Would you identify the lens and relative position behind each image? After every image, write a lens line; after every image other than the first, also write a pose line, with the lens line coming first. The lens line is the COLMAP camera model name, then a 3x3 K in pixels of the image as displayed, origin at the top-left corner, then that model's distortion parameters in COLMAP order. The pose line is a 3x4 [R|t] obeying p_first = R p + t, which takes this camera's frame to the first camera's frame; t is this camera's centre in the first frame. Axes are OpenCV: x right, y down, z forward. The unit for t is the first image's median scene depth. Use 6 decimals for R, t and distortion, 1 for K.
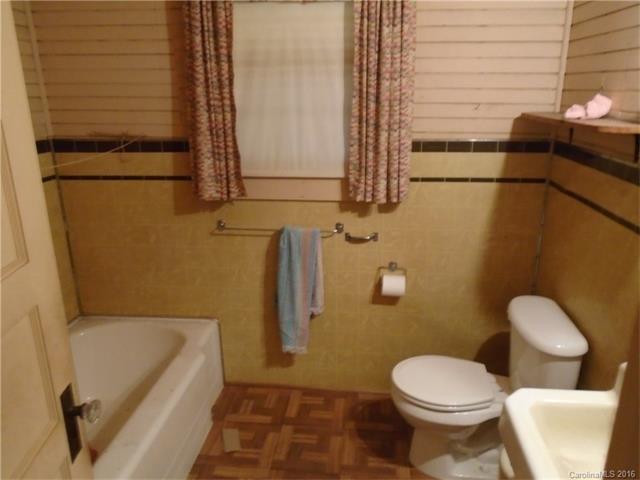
lens RADIAL K [[496.2, 0, 318.3], [0, 496.2, 239.3], [0, 0, 1]] dist [-0.009355, -0.004132]
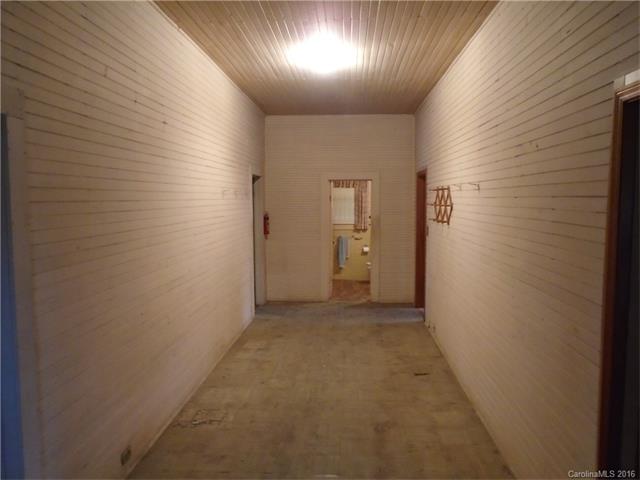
lens RADIAL K [[496.2, 0, 318.3], [0, 496.2, 239.3], [0, 0, 1]] dist [-0.009355, -0.004132]
pose [[0.998548, 0.003969, 0.053727, -0.492949], [0.007759, 0.976287, -0.216340, 0.936333], [-0.053311, 0.216443, 0.974839, -3.186045]]
